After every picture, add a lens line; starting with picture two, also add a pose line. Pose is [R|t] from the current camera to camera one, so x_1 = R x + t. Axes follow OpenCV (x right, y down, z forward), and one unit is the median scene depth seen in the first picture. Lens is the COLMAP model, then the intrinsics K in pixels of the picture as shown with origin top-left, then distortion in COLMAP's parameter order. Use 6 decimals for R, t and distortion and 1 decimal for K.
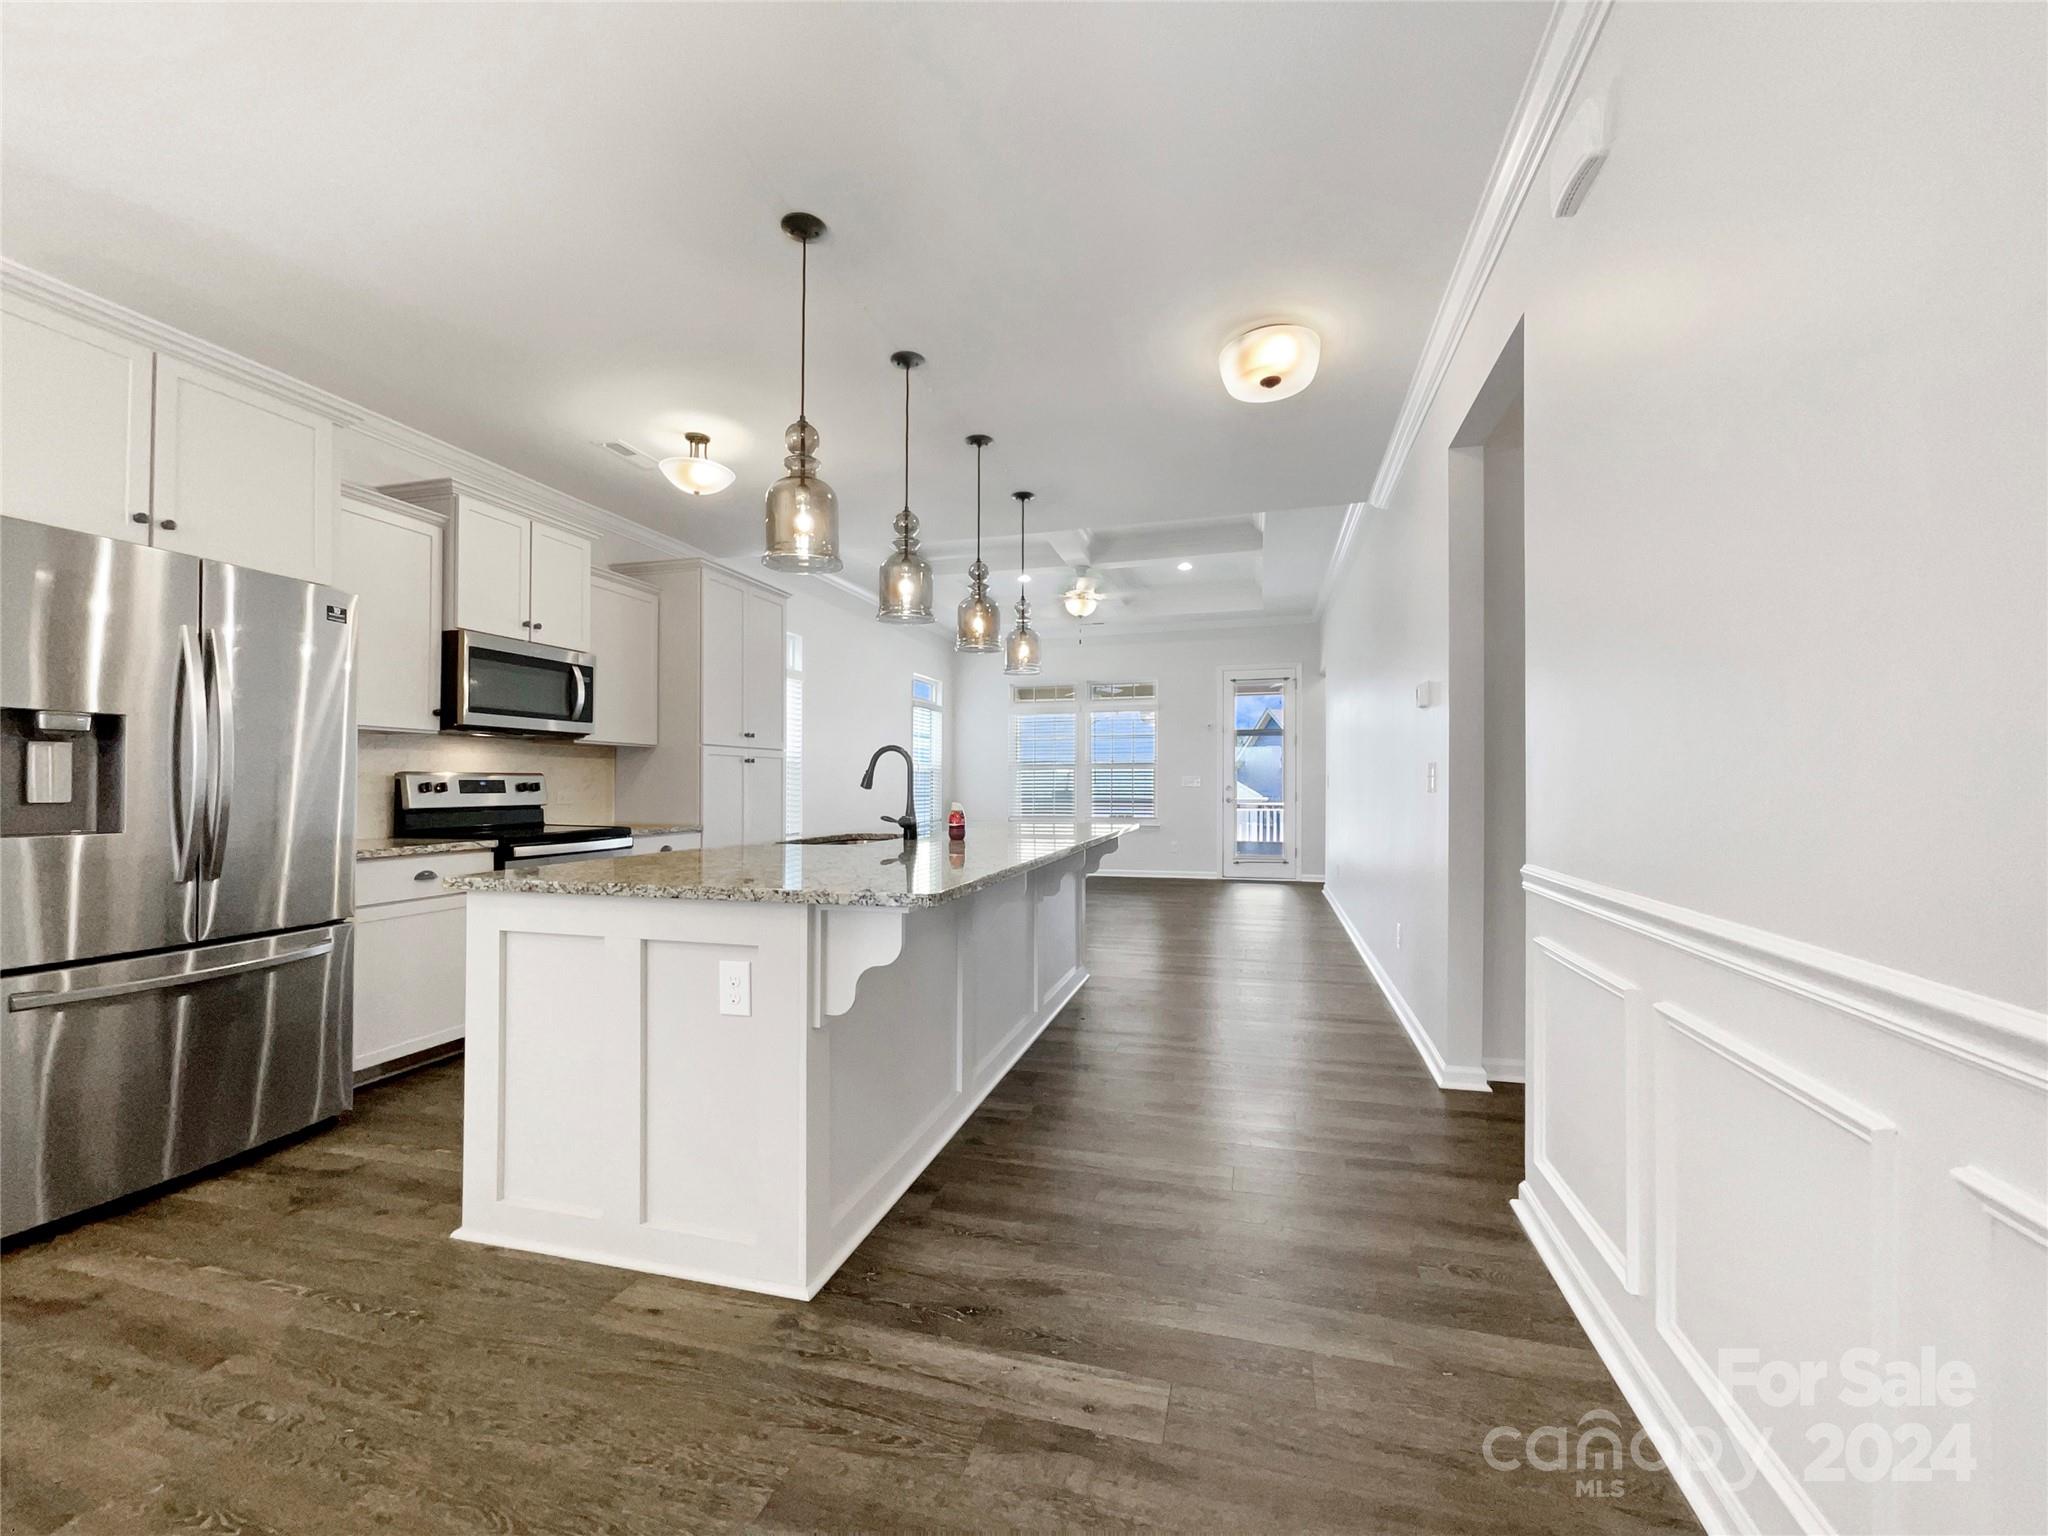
lens RADIAL K [[837.8, 0, 1022.5], [0, 837.8, 776.8], [0, 0, 1]] dist [-0.006693, -0.000542]
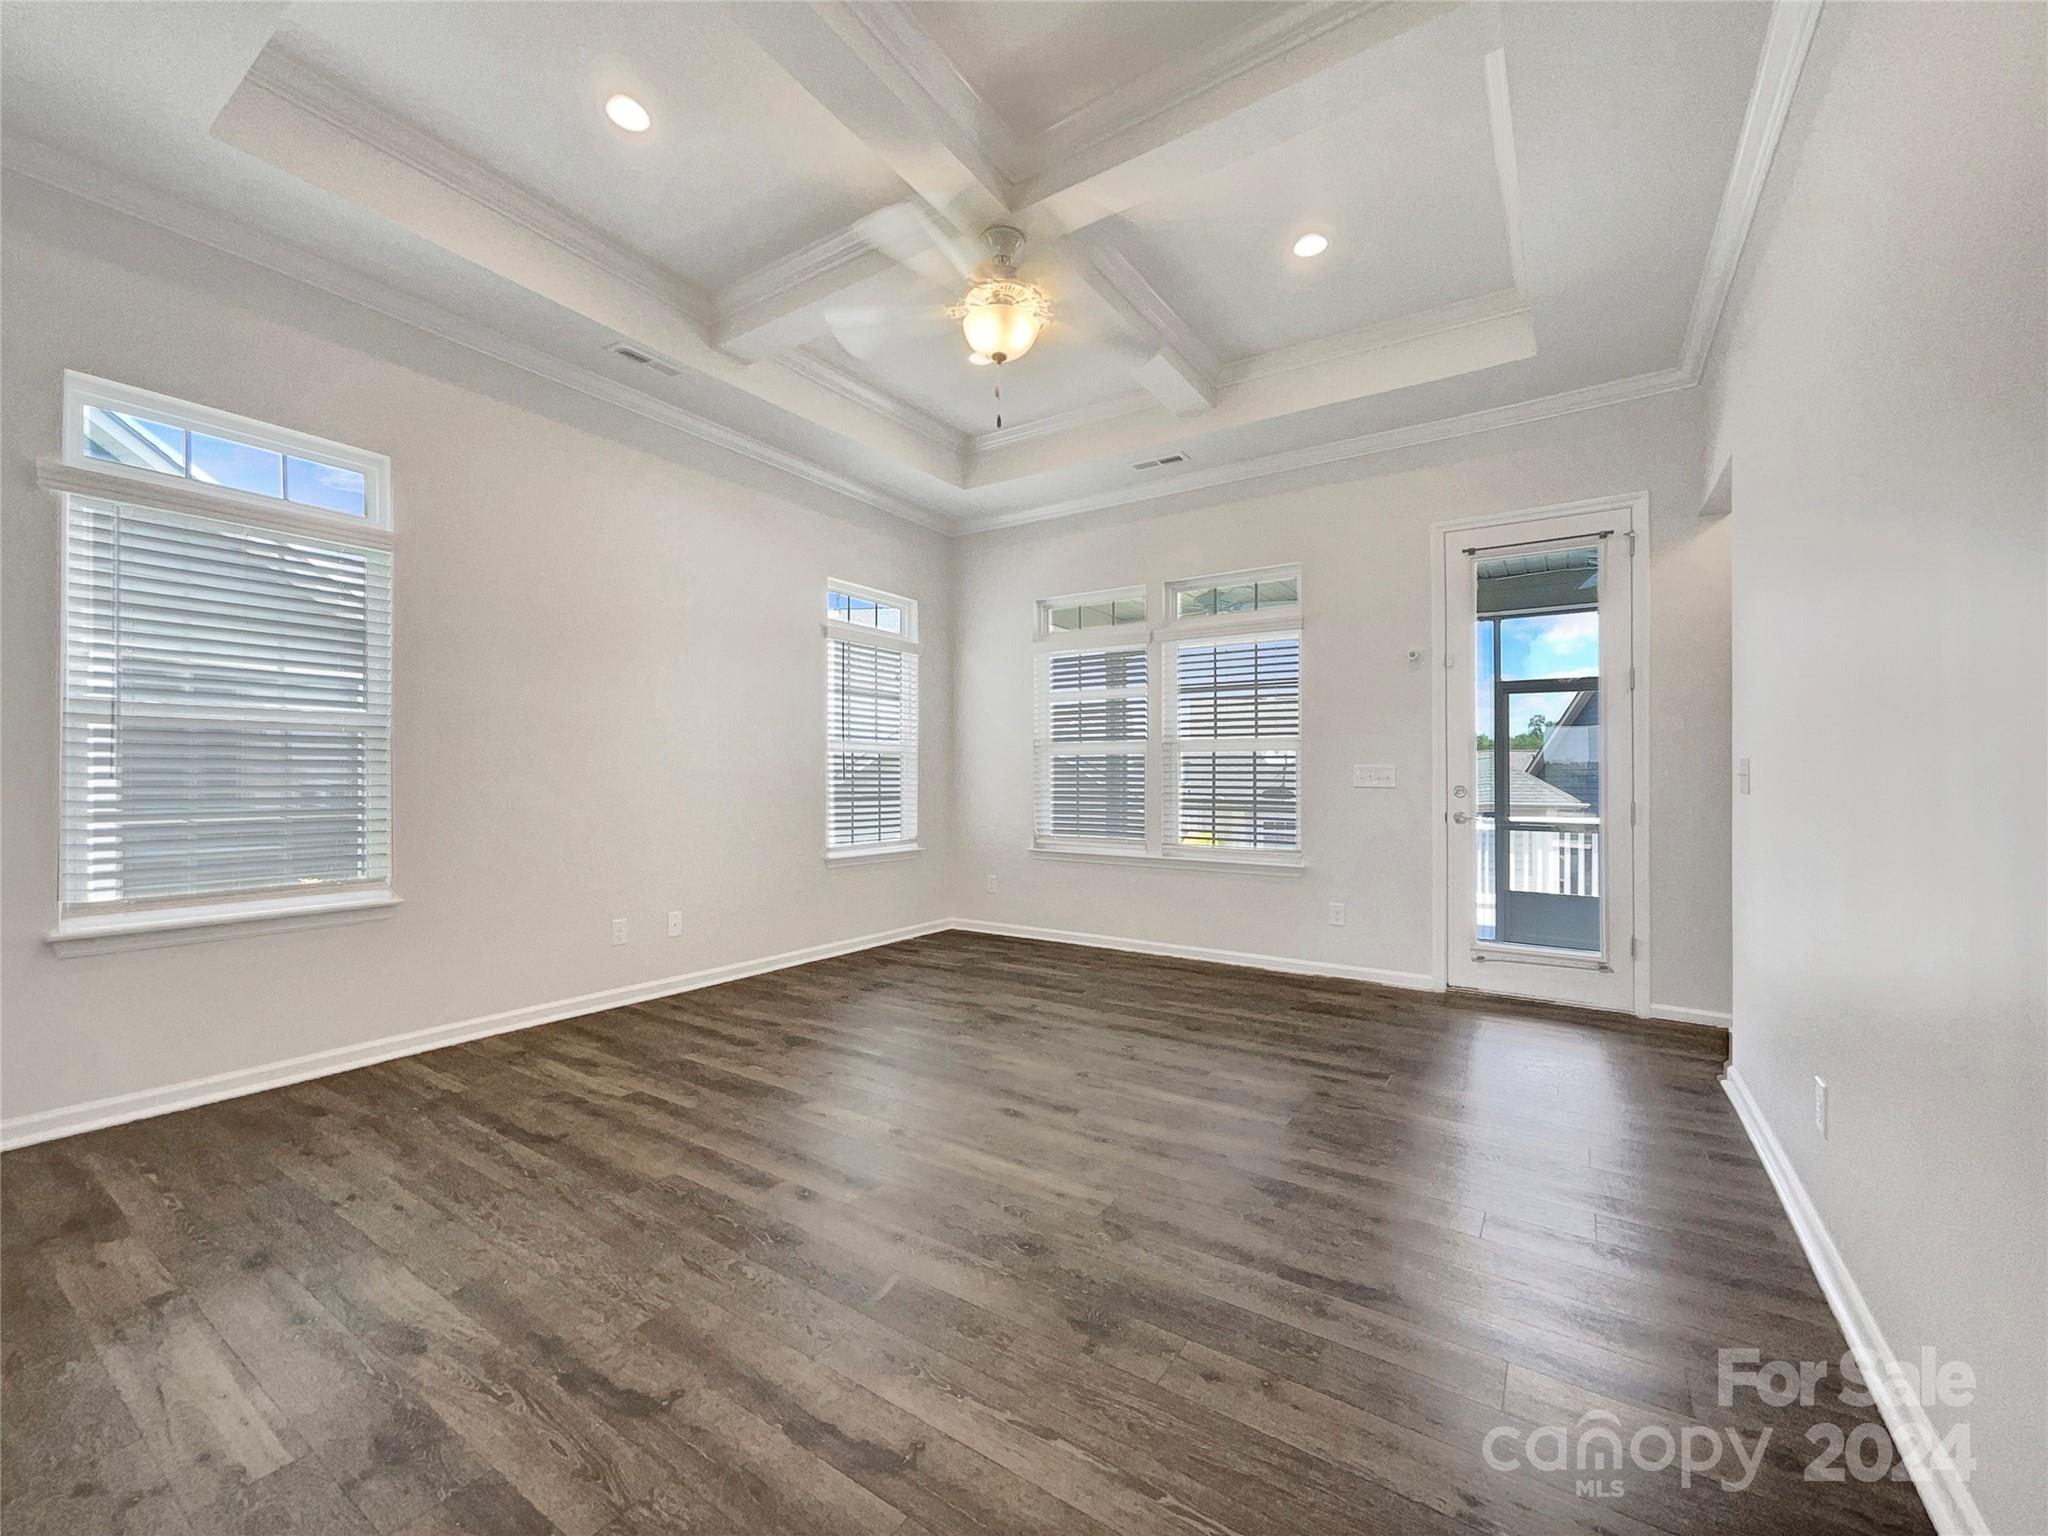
lens RADIAL K [[837.8, 0, 1025.5], [0, 837.8, 759.0], [0, 0, 1]] dist [-0.006693, -0.000542]
pose [[0.955234, -0.004434, -0.295819, 0.158092], [0.003243, 0.999985, -0.004516, -0.001899], [0.295835, 0.003355, 0.955233, 0.507450]]
